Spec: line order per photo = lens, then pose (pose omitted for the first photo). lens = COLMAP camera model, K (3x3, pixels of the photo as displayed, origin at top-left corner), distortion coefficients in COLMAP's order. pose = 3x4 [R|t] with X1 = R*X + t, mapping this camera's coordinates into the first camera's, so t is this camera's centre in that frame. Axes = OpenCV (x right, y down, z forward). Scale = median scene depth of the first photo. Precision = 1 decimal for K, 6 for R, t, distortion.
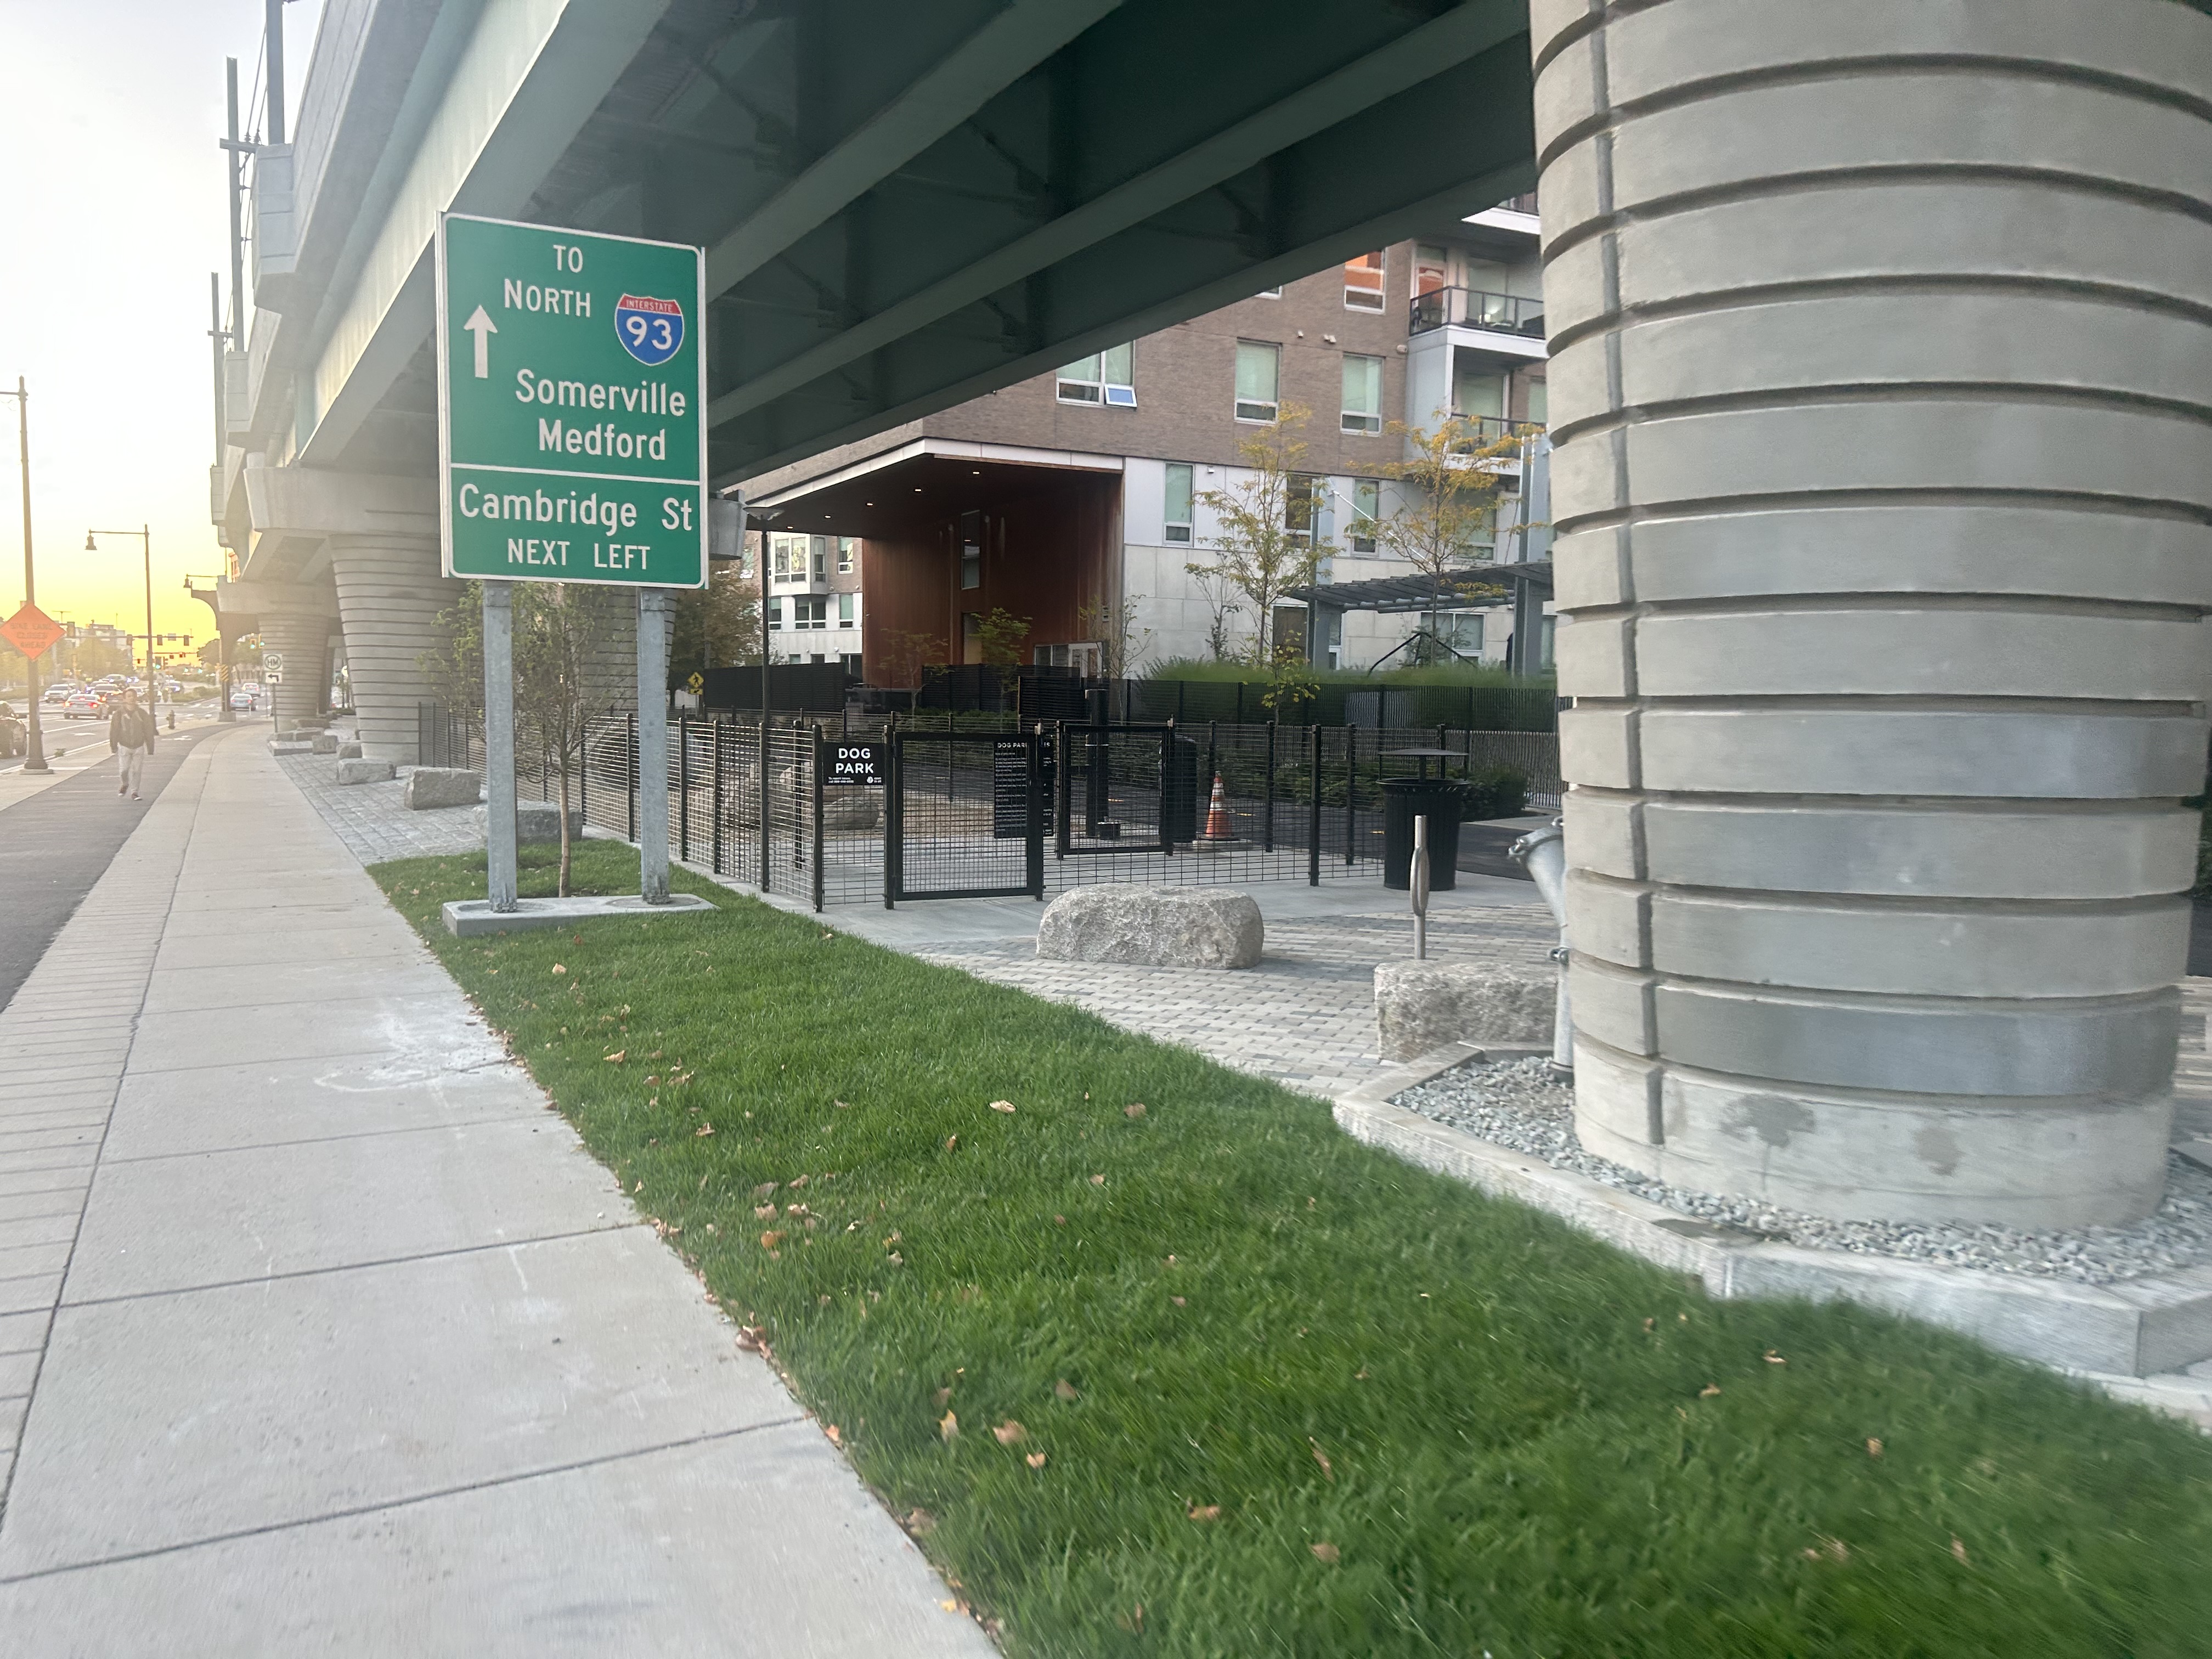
lens RADIAL K [[1677.7, 0, 1105.0], [0, 1677.7, 837.2], [0, 0, 1]] dist [0.031679, -0.037821]
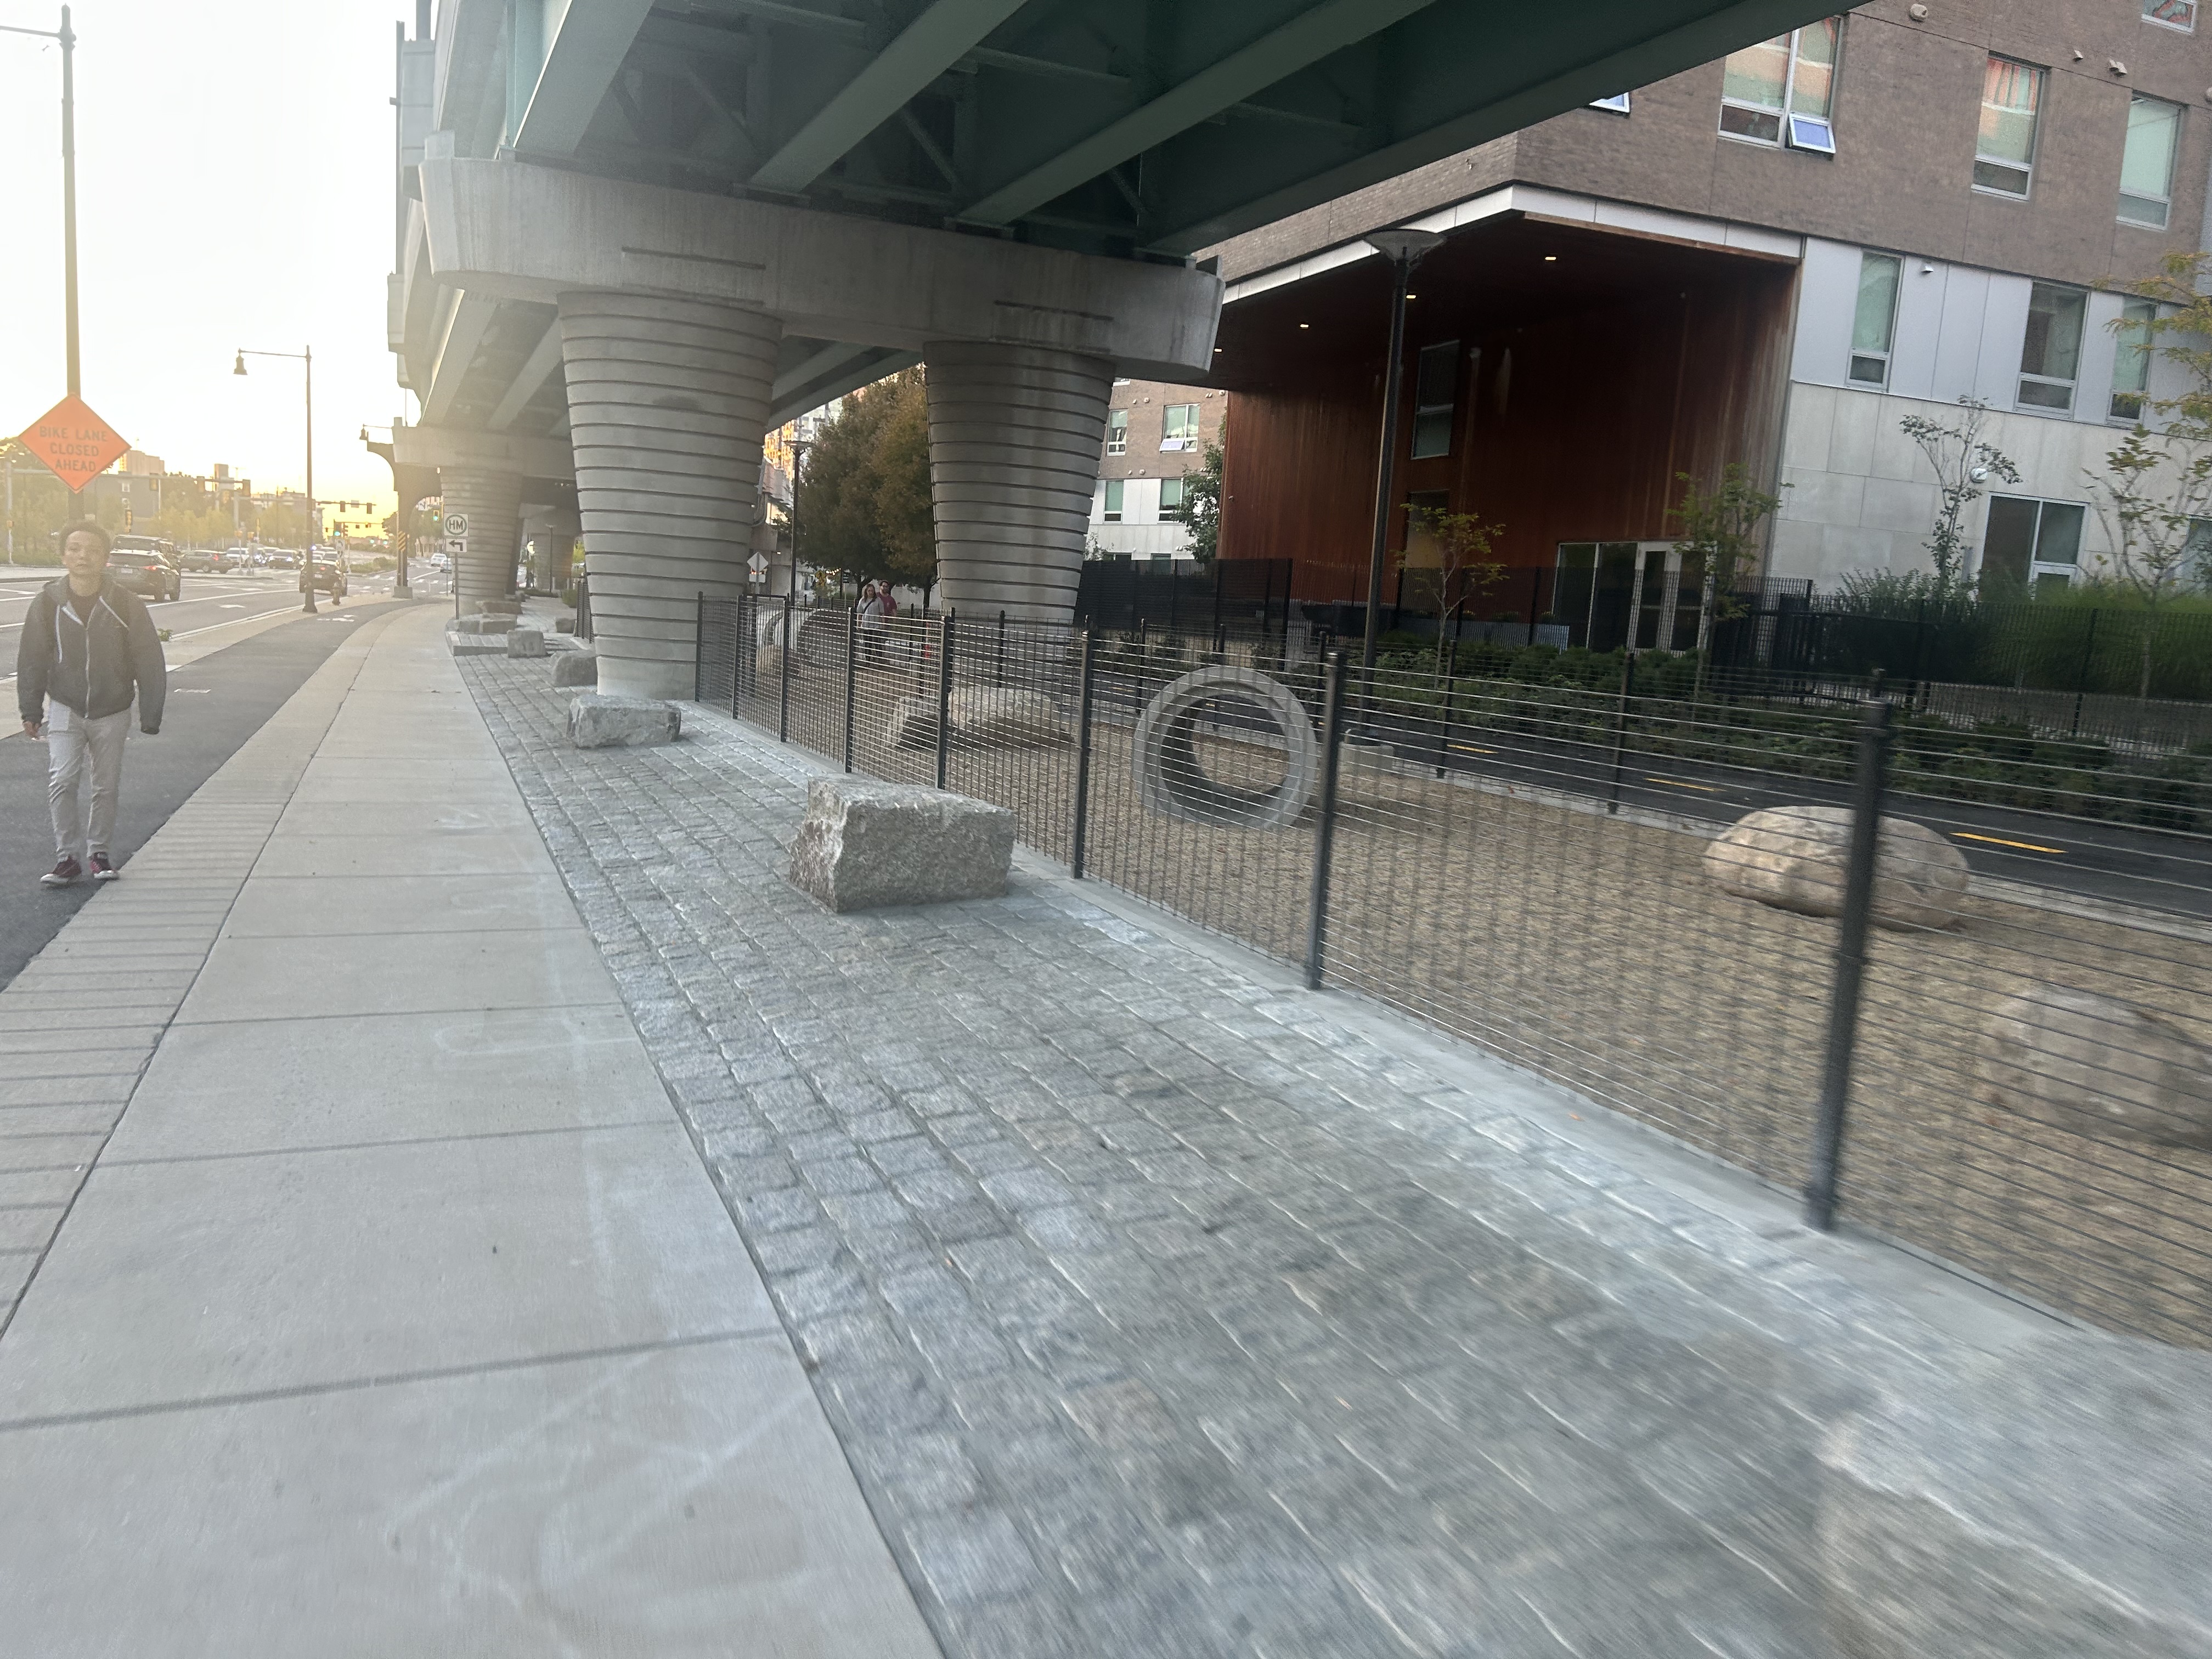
lens RADIAL K [[1677.7, 0, 1100.4], [0, 1677.7, 832.7], [0, 0, 1]] dist [0.031679, -0.037821]
pose [[0.994503, 0.058687, -0.086715, -0.173123], [-0.054237, 0.997130, 0.052817, -0.028702], [0.089566, -0.047824, 0.994832, 0.349958]]
